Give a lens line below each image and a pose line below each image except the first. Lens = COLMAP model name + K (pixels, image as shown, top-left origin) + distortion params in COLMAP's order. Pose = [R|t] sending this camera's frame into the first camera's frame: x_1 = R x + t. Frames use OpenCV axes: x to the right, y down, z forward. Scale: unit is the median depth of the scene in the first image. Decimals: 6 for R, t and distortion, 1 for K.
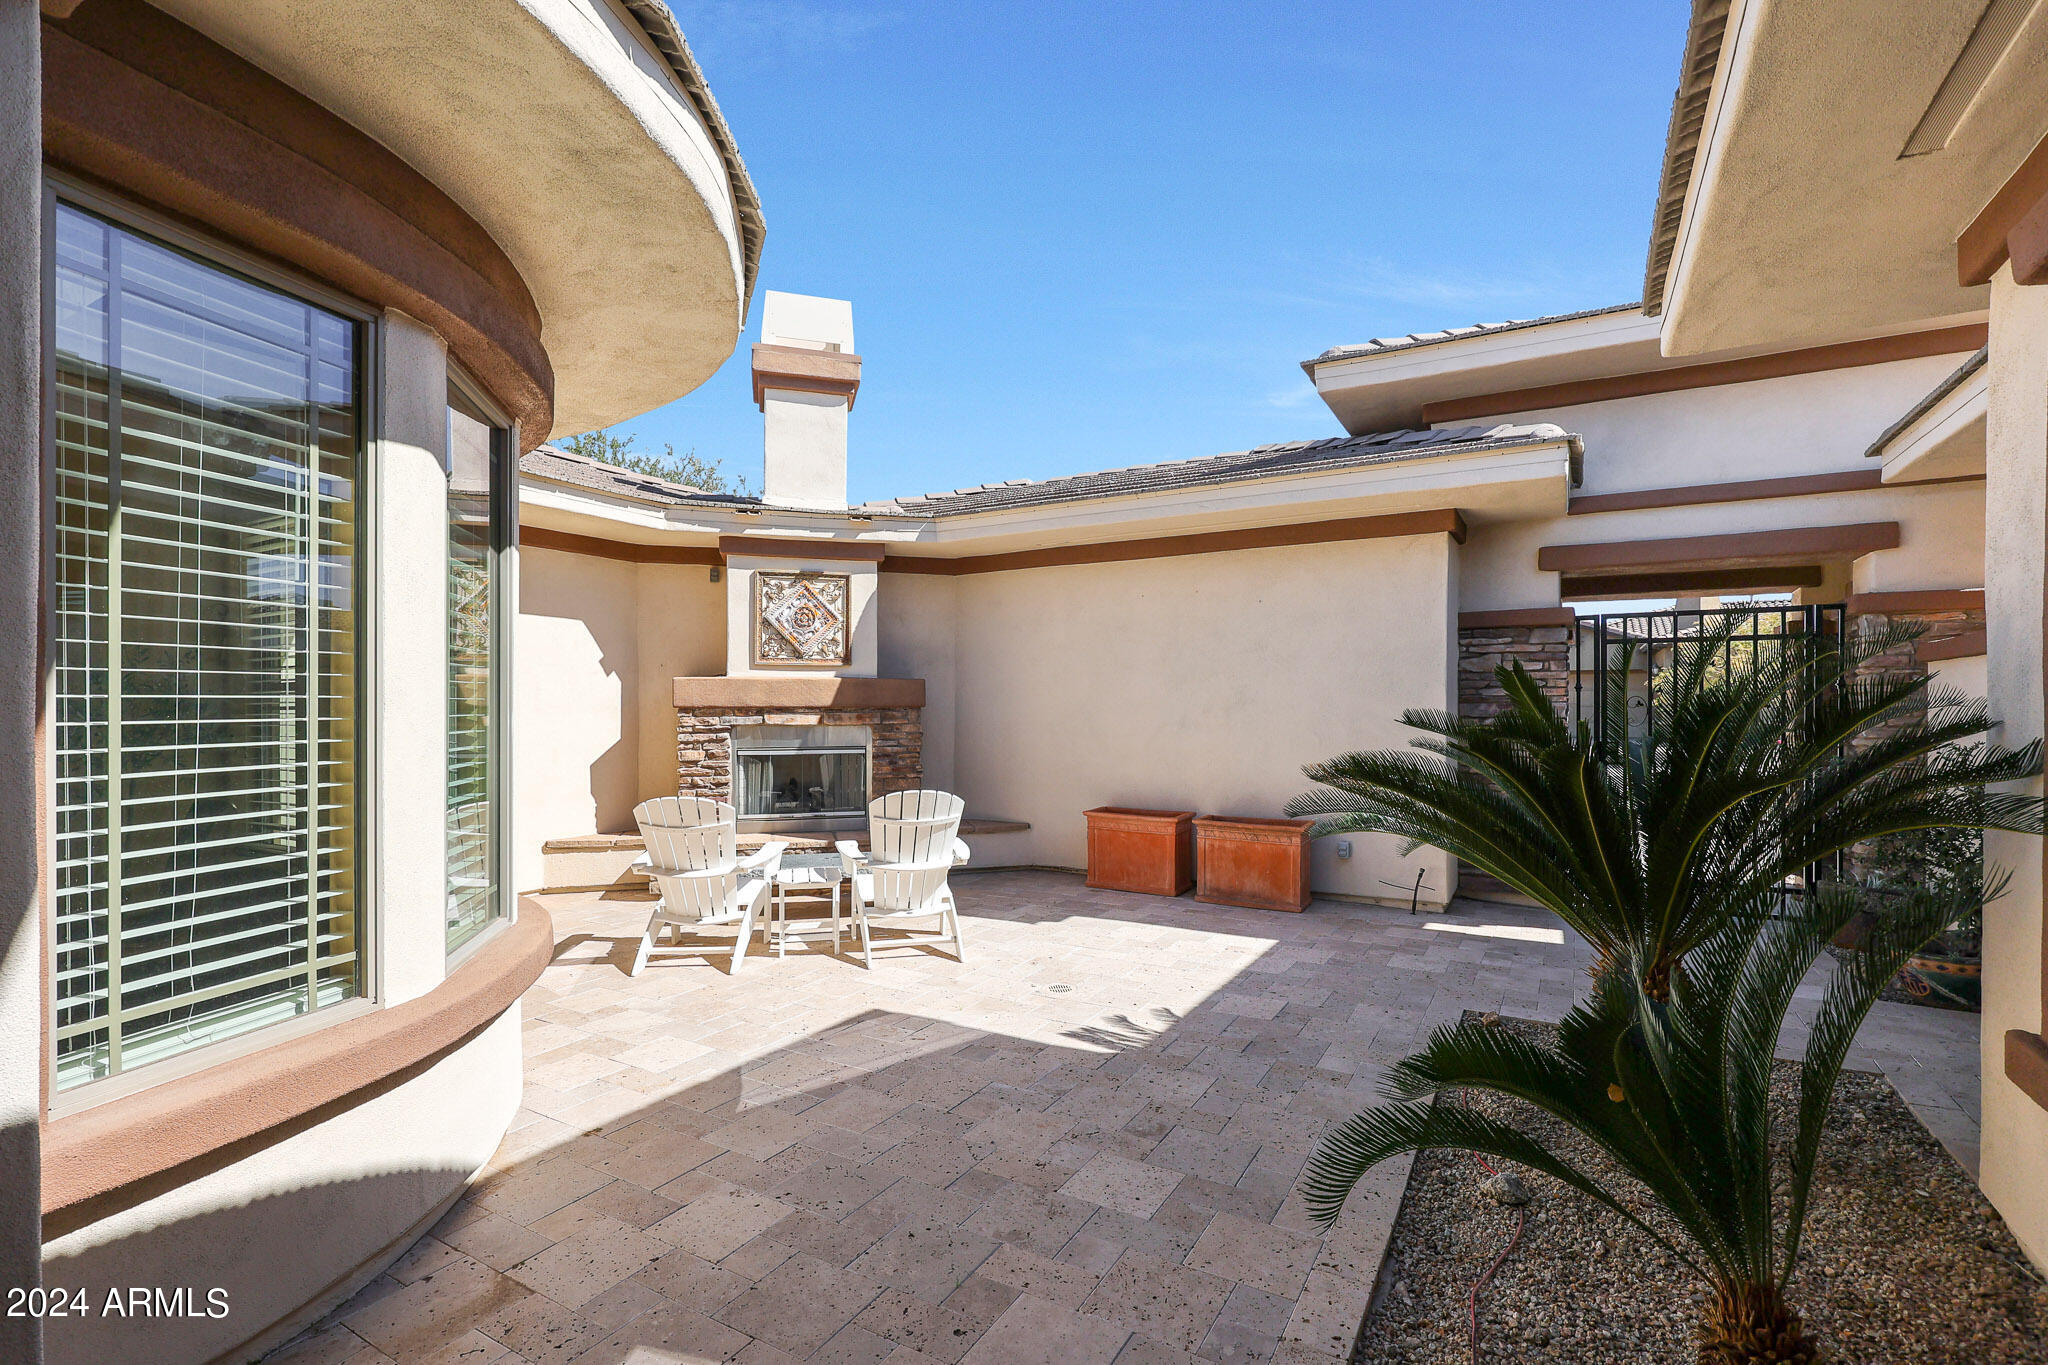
lens RADIAL K [[953.7, 0, 1024.0], [0, 953.7, 682.5], [0, 0, 1]] dist [0.019447, -0.000063]
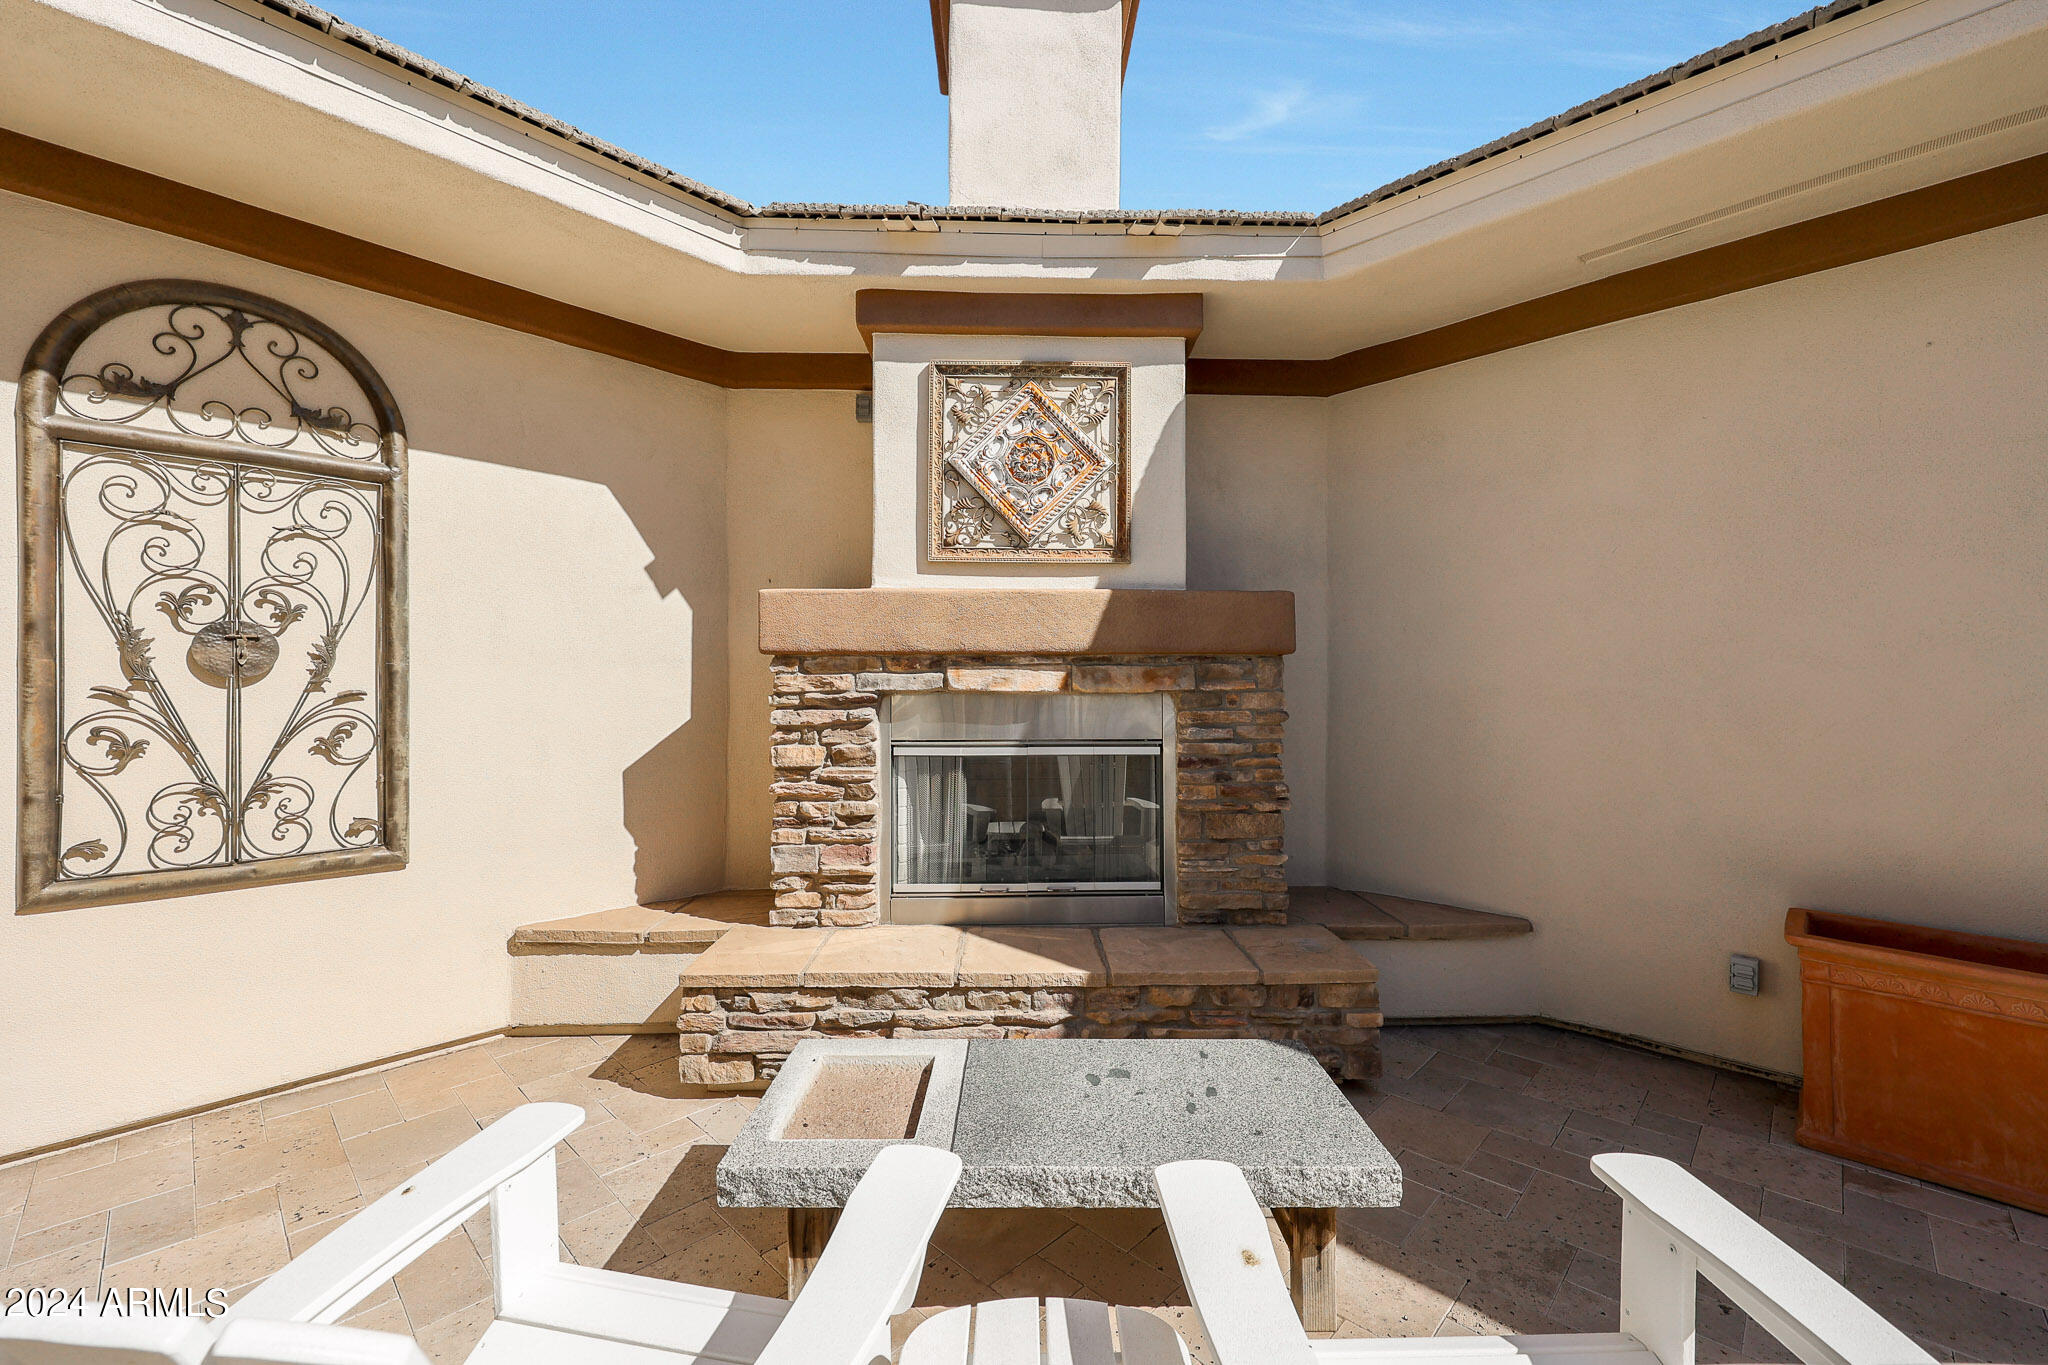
lens RADIAL K [[828.8, 0, 1024.0], [0, 828.8, 682.5], [0, 0, 1]] dist [0.067134, -0.000015]
pose [[0.965556, -0.003141, -0.260177, -0.129574], [0.005522, 0.999949, 0.008422, 0.036349], [0.260137, -0.009569, 0.965524, 0.612274]]
